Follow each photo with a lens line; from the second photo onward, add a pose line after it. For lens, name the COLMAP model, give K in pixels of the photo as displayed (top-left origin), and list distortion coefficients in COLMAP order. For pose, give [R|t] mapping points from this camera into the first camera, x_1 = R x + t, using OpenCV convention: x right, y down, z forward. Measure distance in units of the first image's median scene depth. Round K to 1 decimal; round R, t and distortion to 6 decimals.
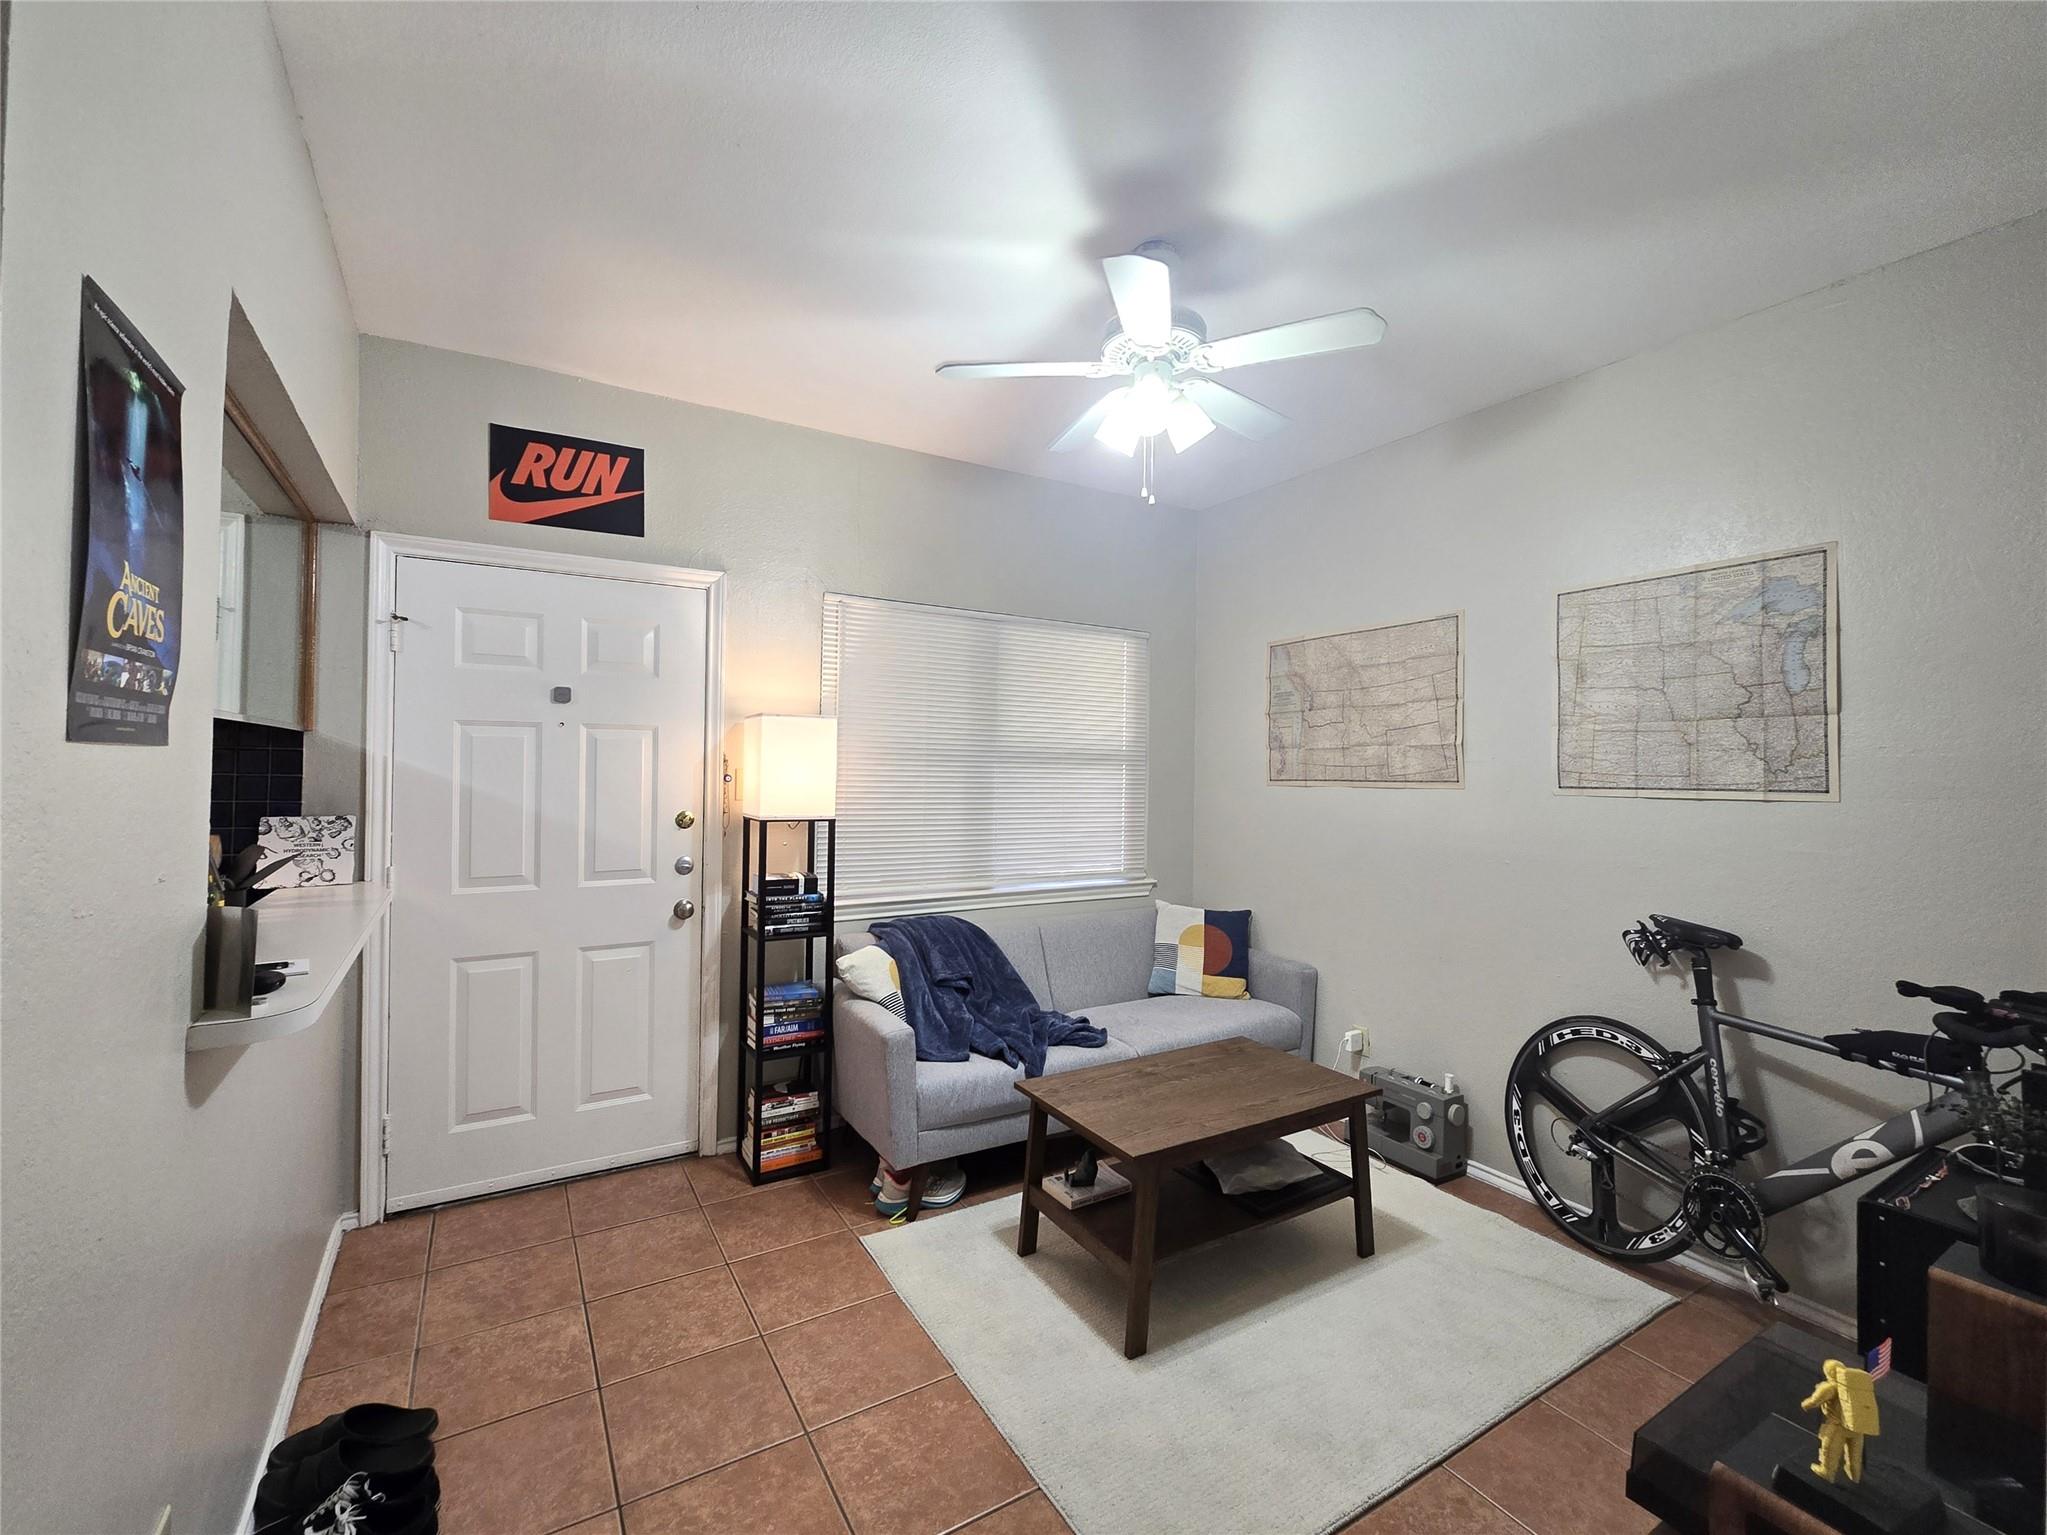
lens RADIAL K [[867.3, 0, 1012.6], [0, 867.3, 756.3], [0, 0, 1]] dist [-0.003531, 0.000089]
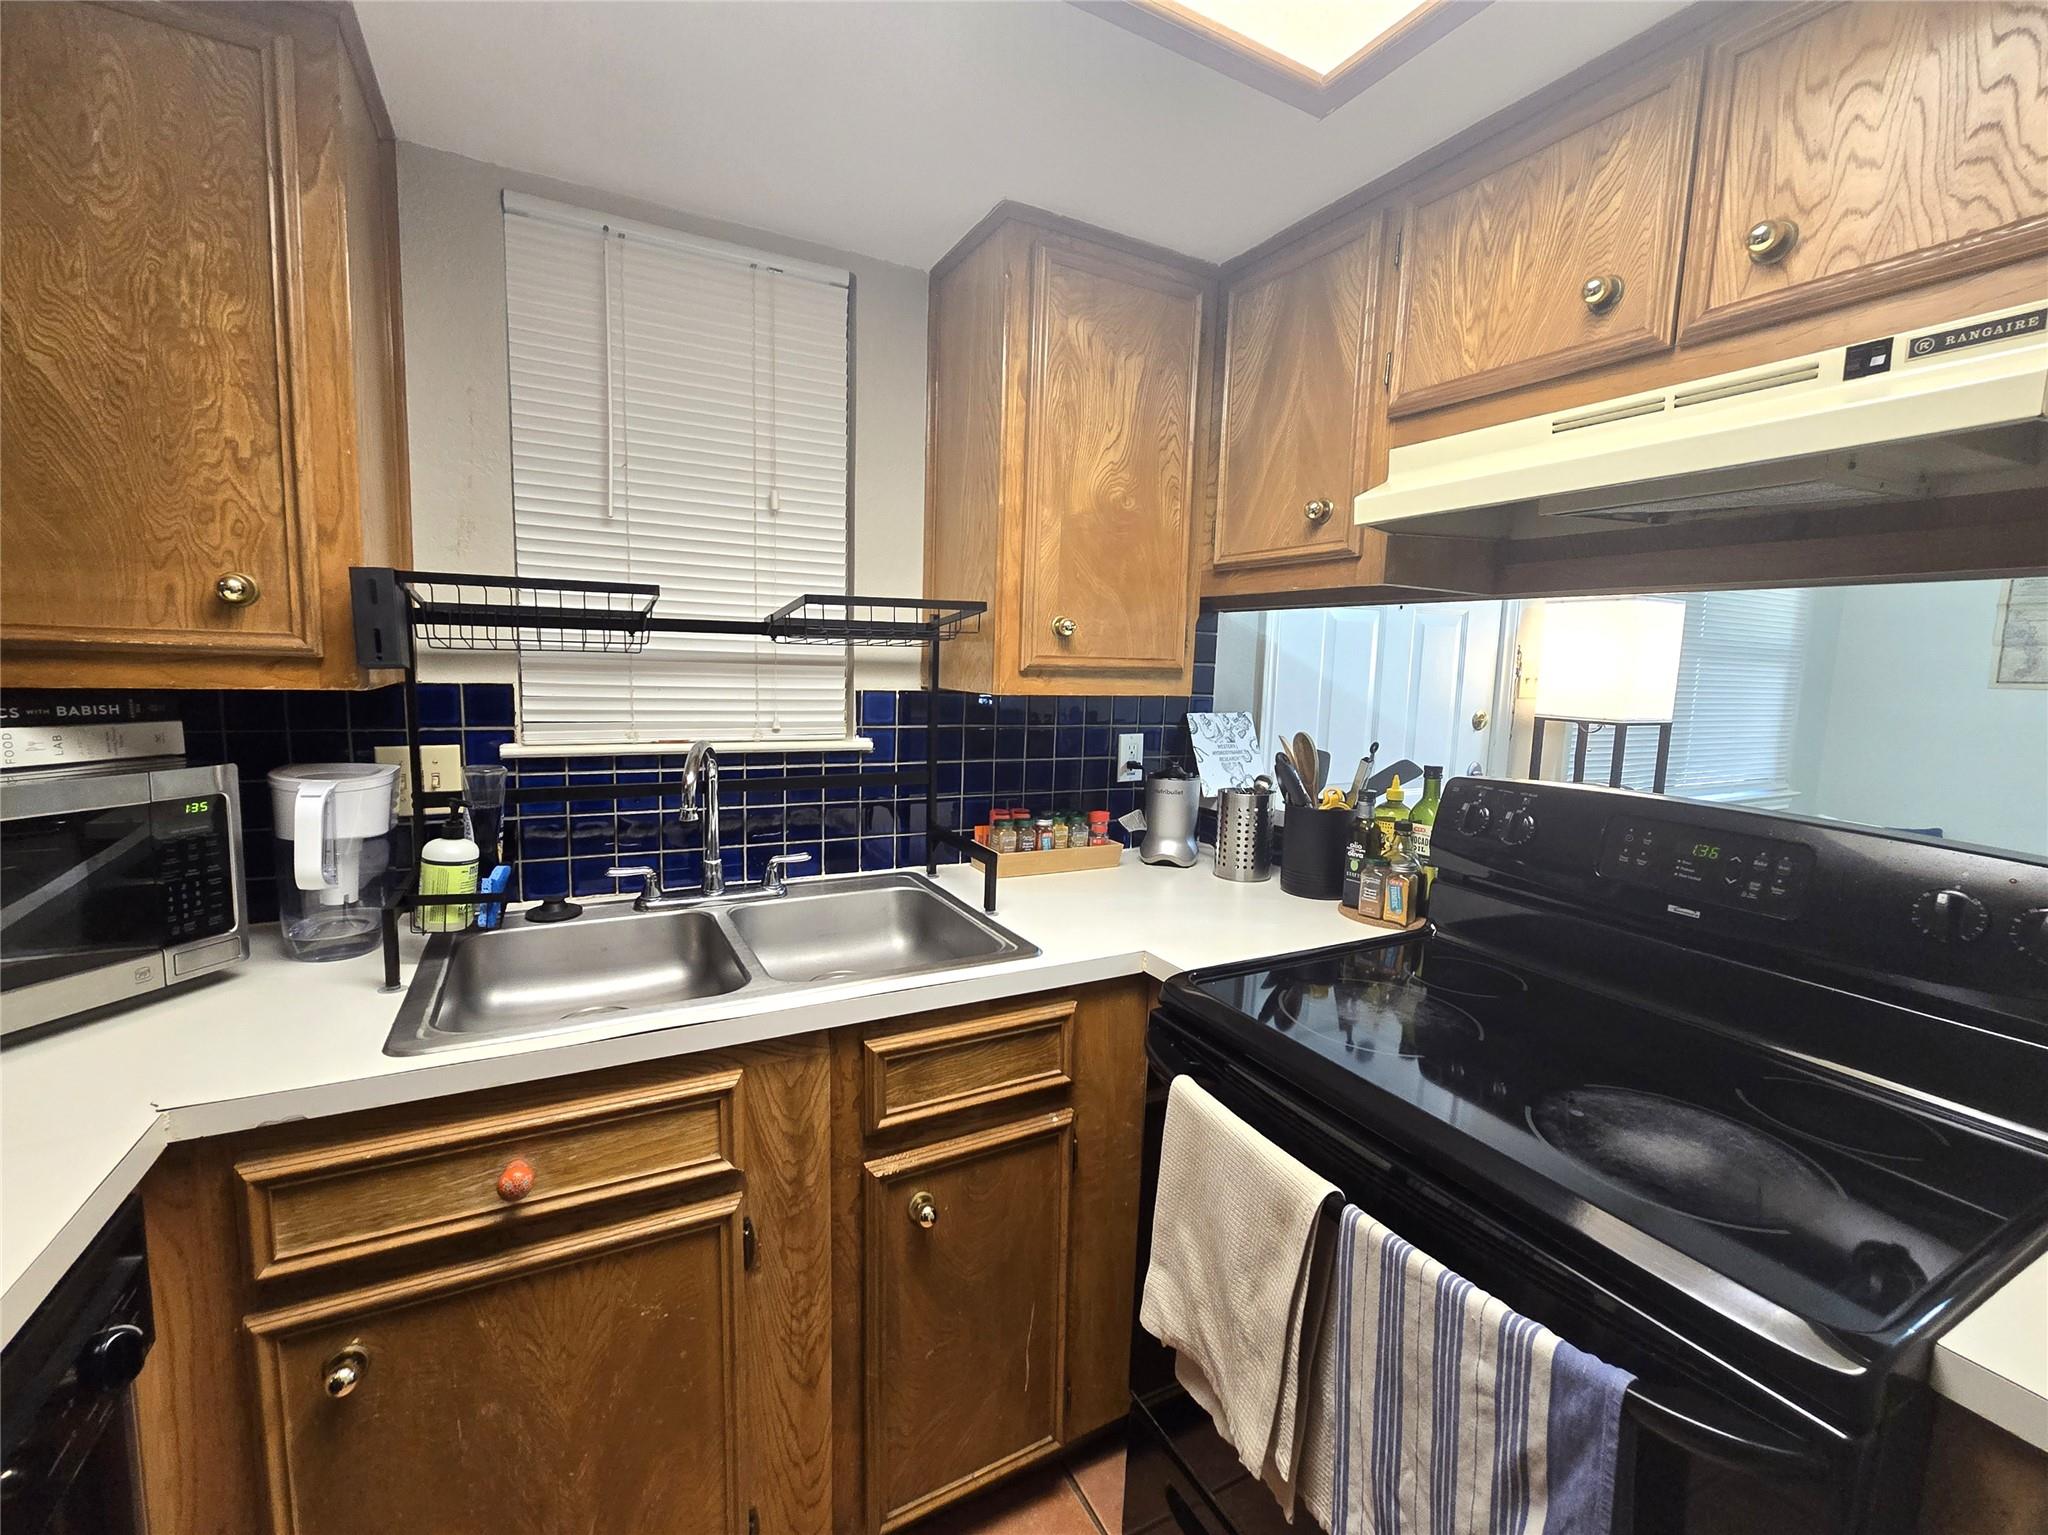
lens RADIAL K [[843.7, 0, 1016.0], [0, 843.7, 754.7], [0, 0, 1]] dist [-0.003572, 0.000923]
pose [[0.998522, 0.020273, -0.050422, -0.942548], [-0.013801, 0.991992, 0.125546, 0.008921], [0.052564, -0.124664, 0.990806, 0.162134]]
